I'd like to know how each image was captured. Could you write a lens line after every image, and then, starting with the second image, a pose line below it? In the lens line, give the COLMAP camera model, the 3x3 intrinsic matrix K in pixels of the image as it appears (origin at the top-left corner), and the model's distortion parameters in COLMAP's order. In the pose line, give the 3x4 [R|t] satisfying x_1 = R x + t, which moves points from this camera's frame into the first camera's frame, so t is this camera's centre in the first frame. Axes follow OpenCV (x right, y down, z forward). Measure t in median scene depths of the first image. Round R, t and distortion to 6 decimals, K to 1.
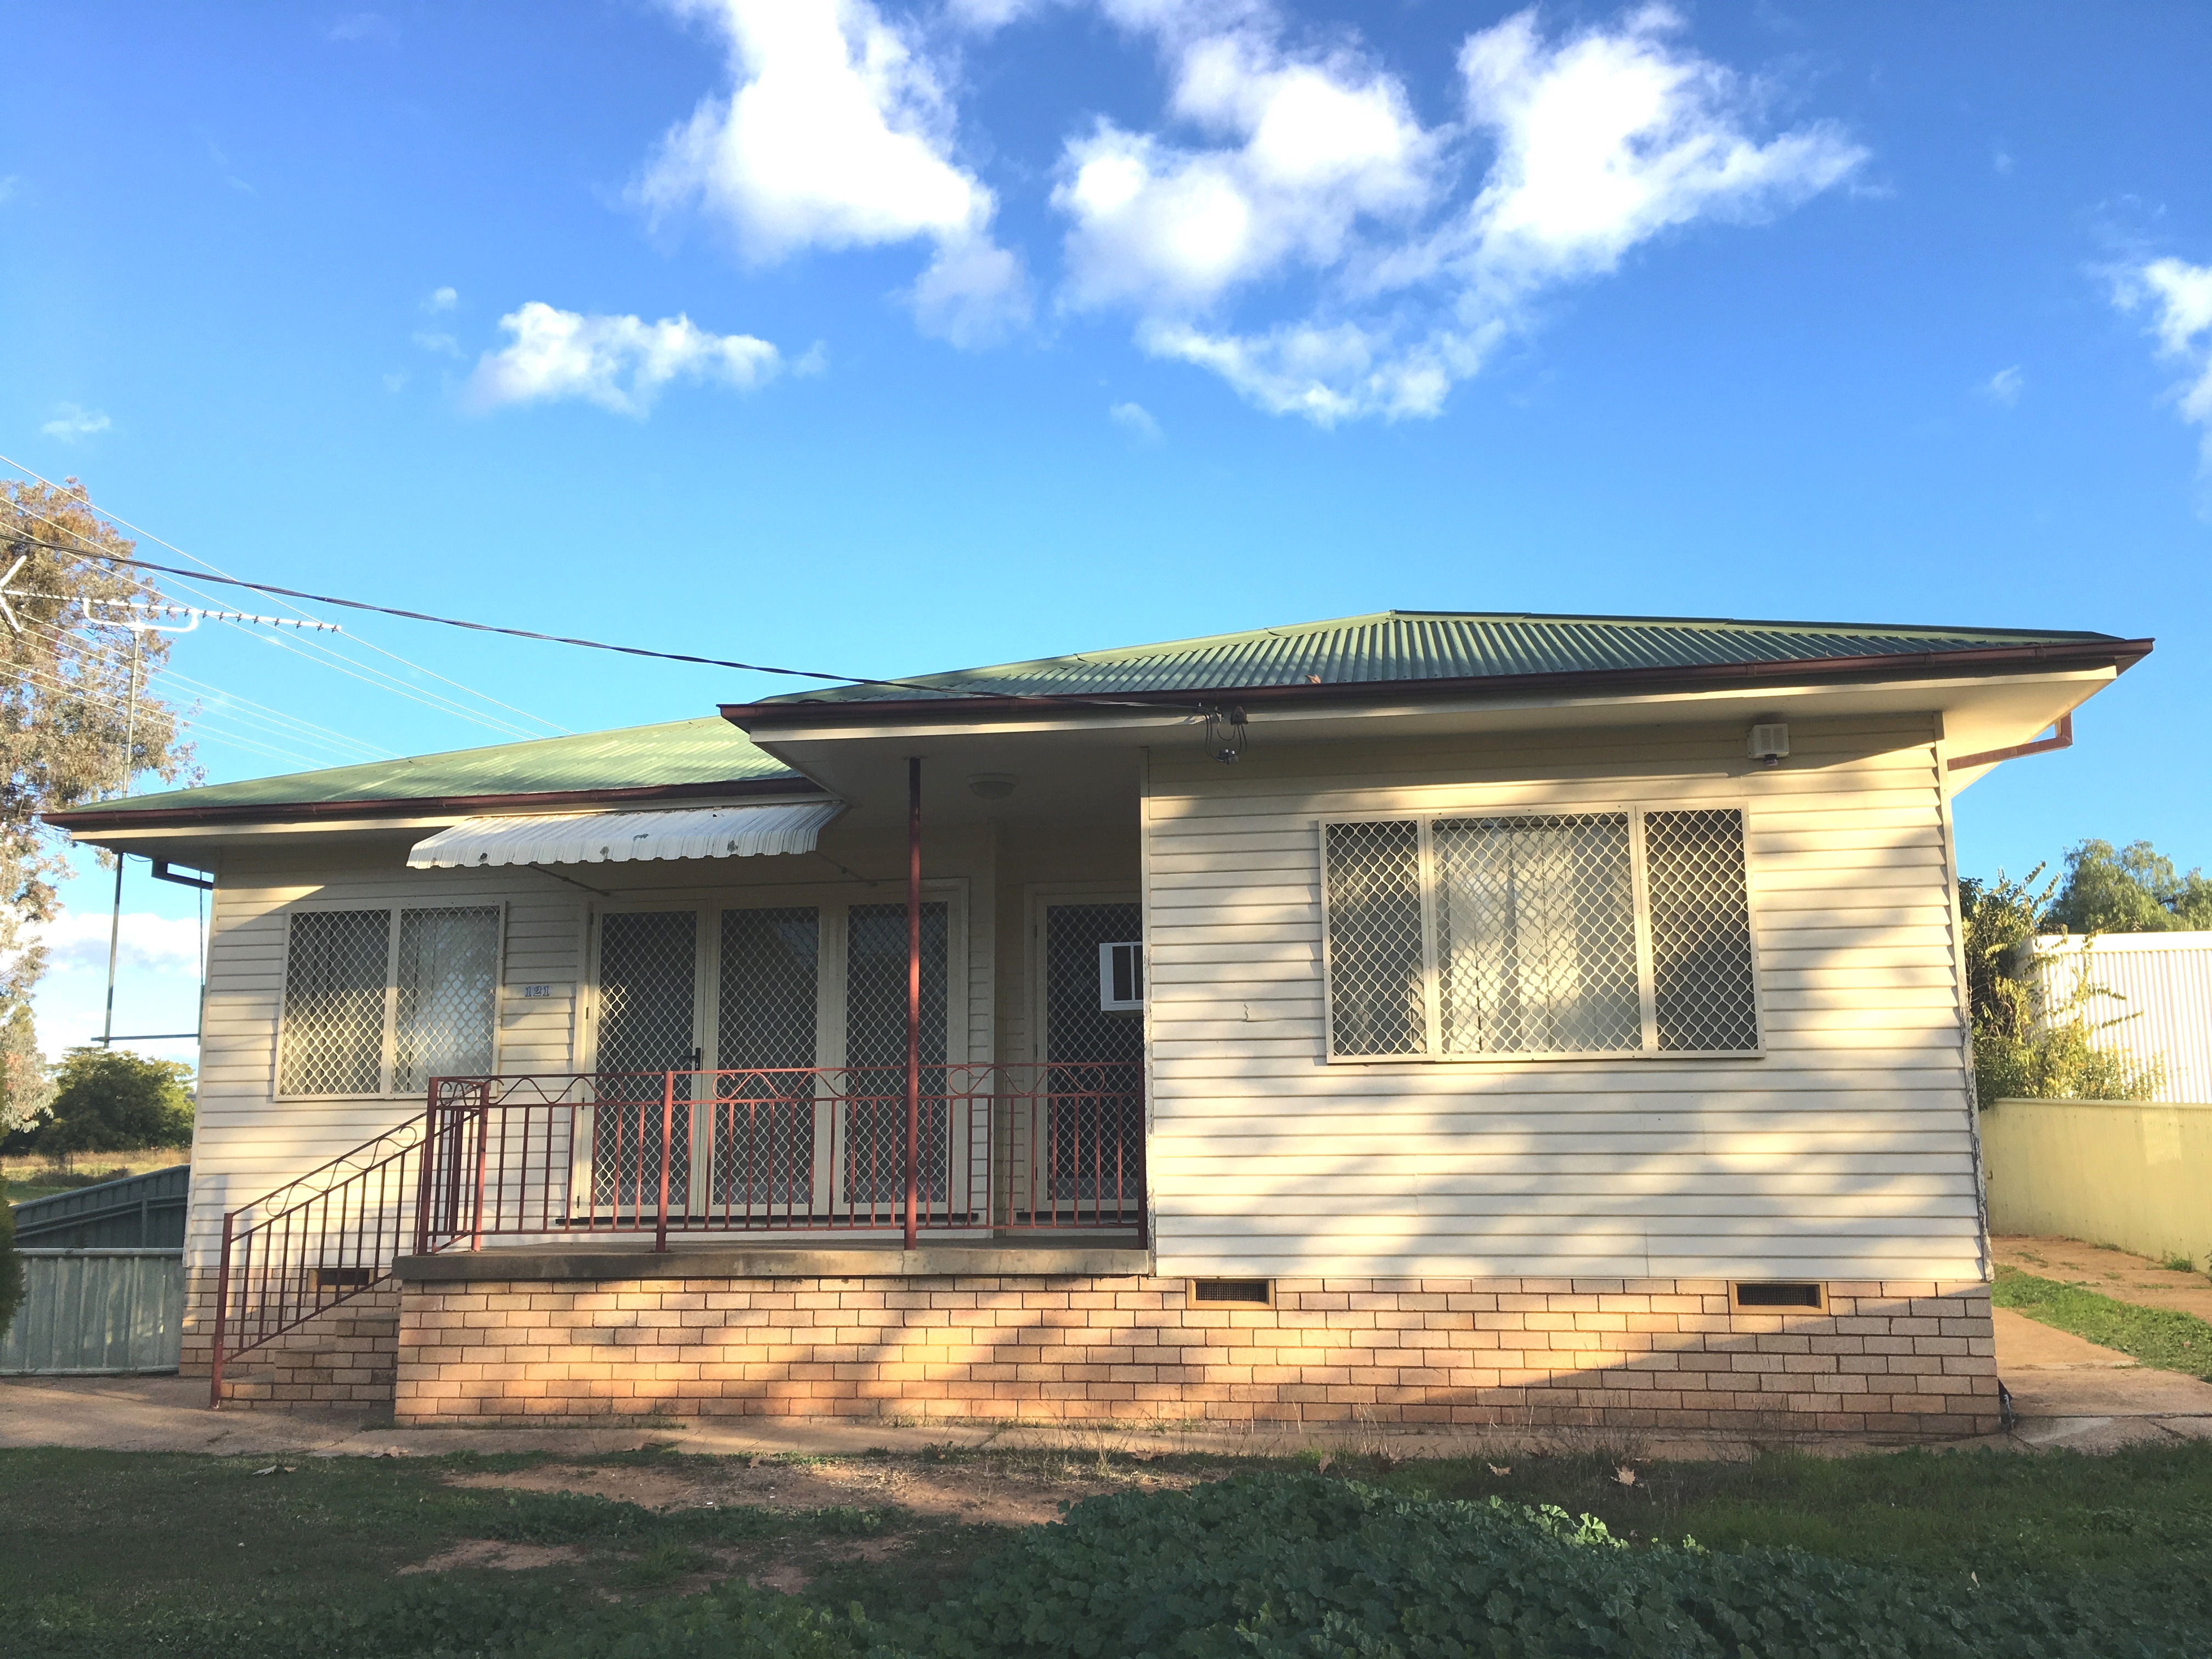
lens RADIAL K [[1912.9, 0, 1105.0], [0, 1912.9, 838.7], [0, 0, 1]] dist [0.071557, -0.002780]
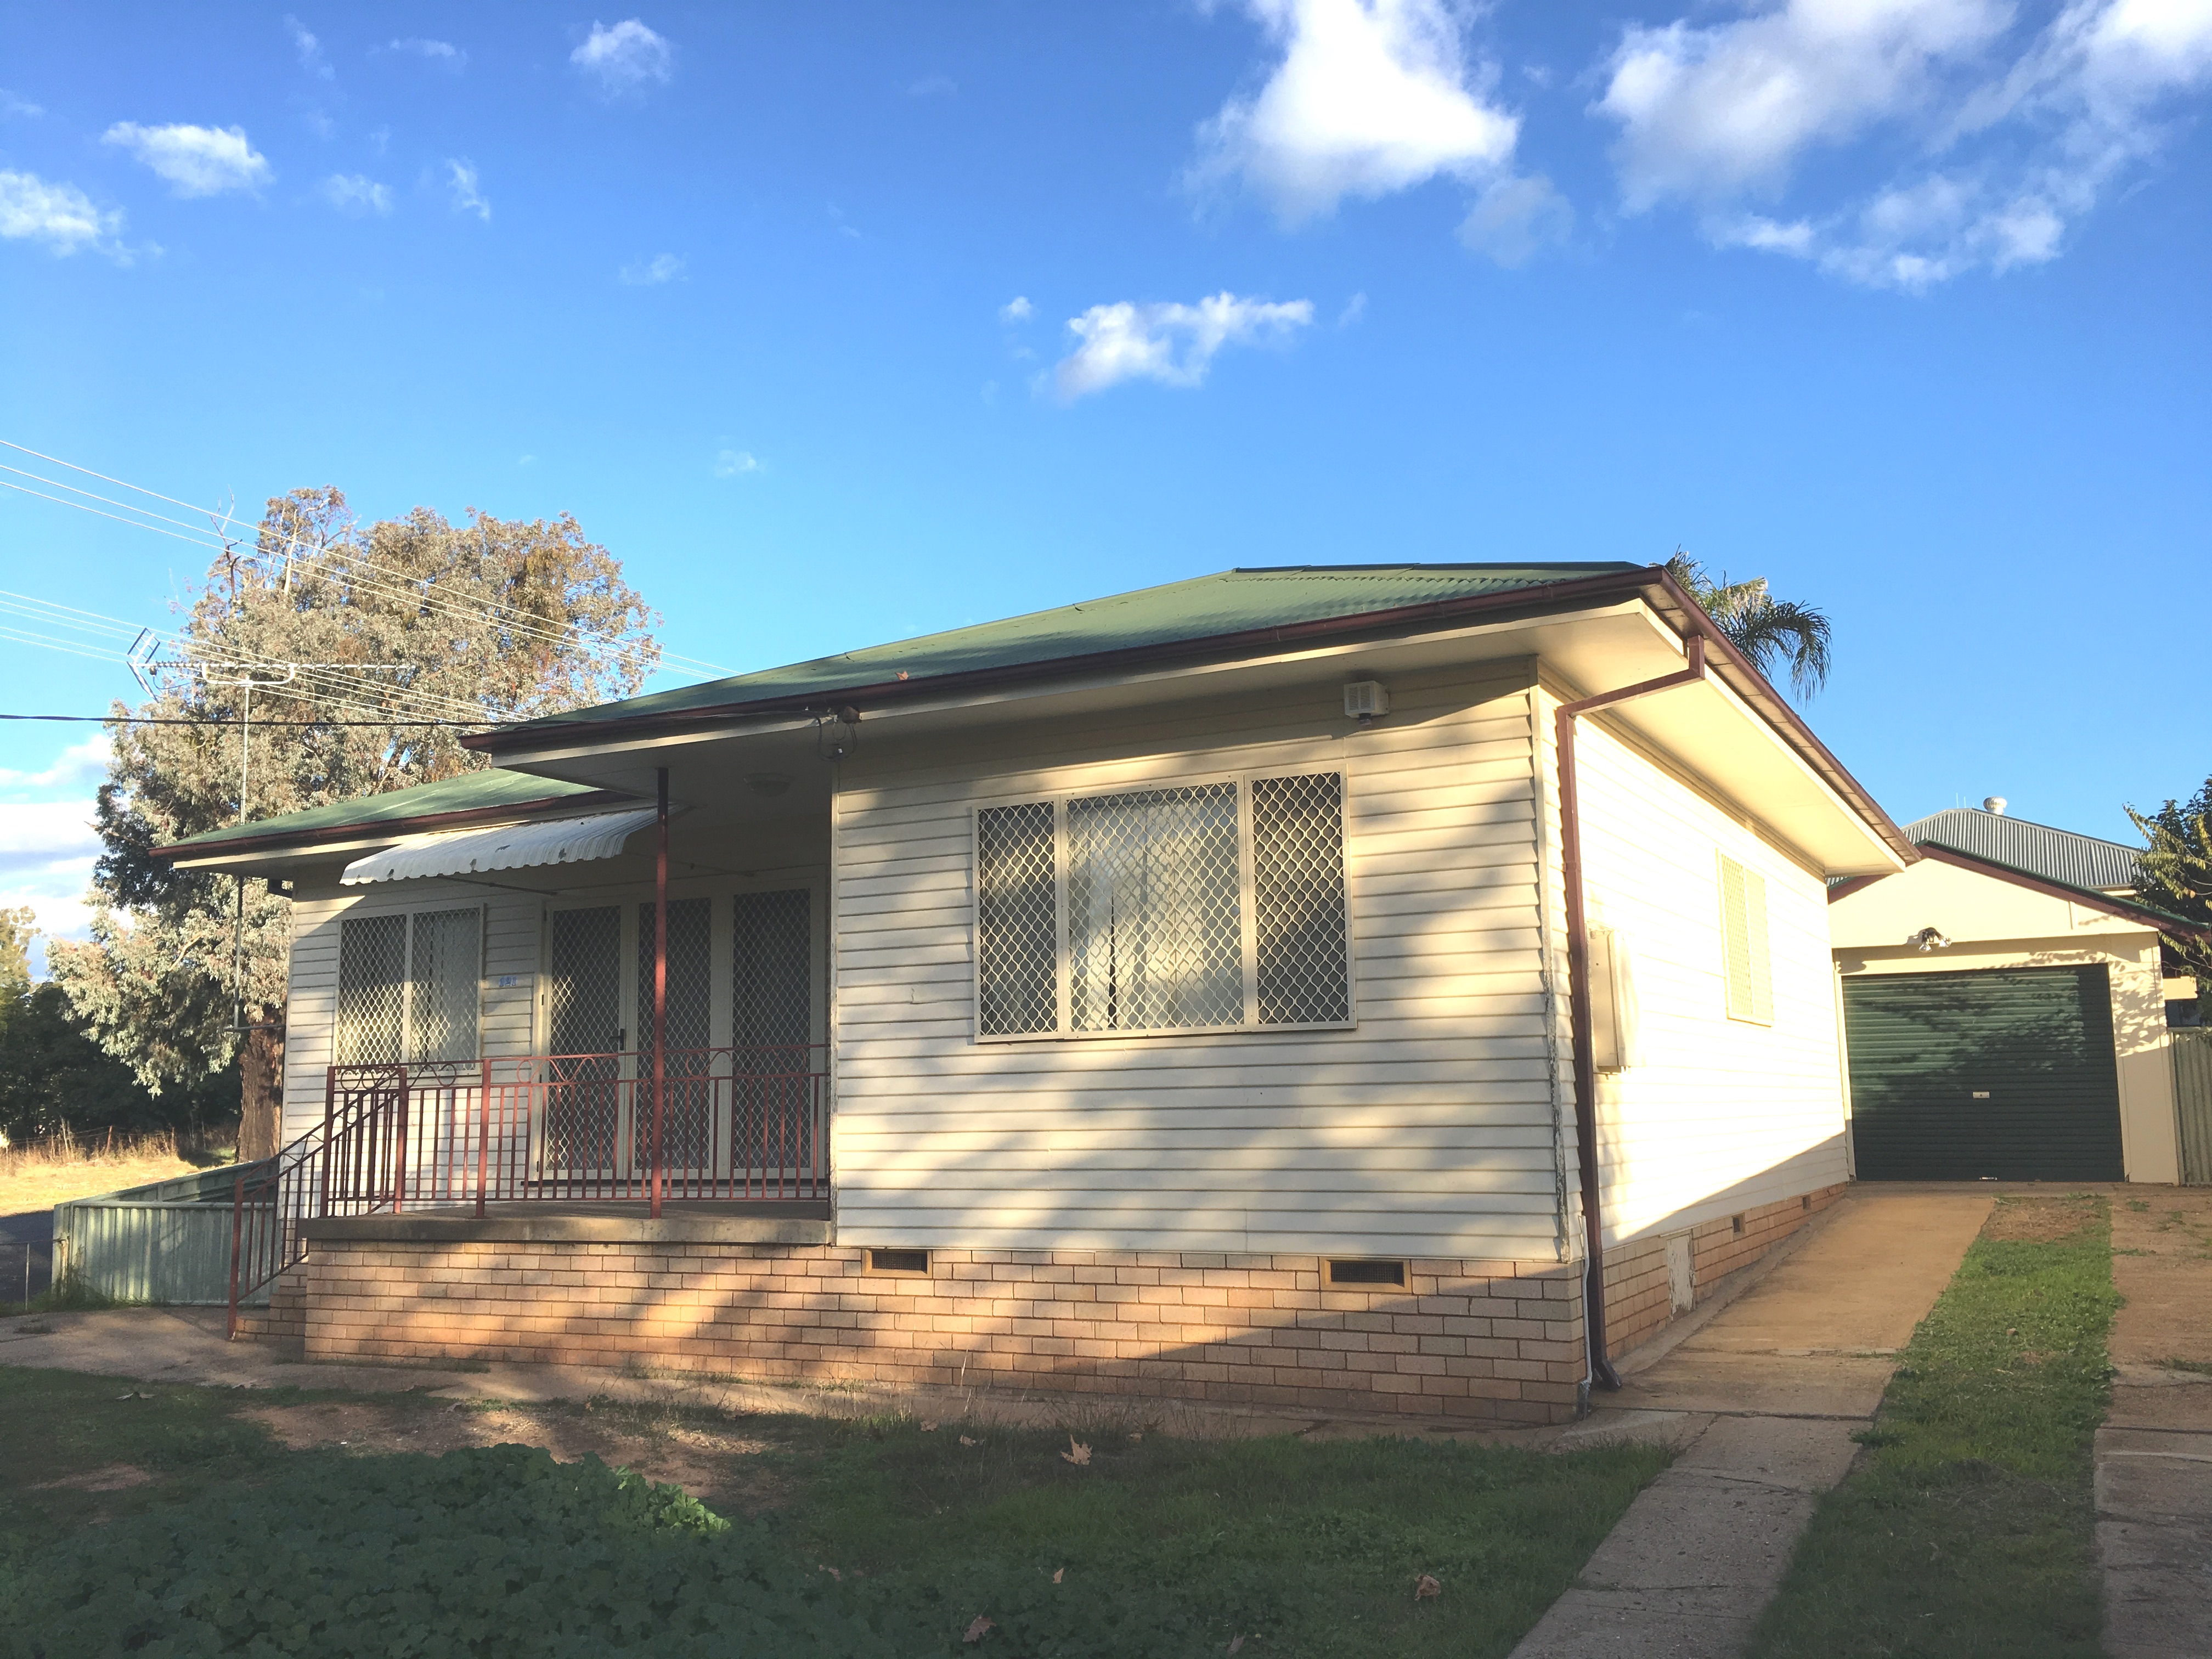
lens RADIAL K [[1849.0, 0, 1109.3], [0, 1849.0, 855.2], [0, 0, 1]] dist [0.068286, 0.002031]
pose [[0.949445, -0.051826, -0.309625, 0.494731], [0.065321, 0.997306, 0.033370, -0.011967], [0.307061, -0.051908, 0.950273, 0.081221]]
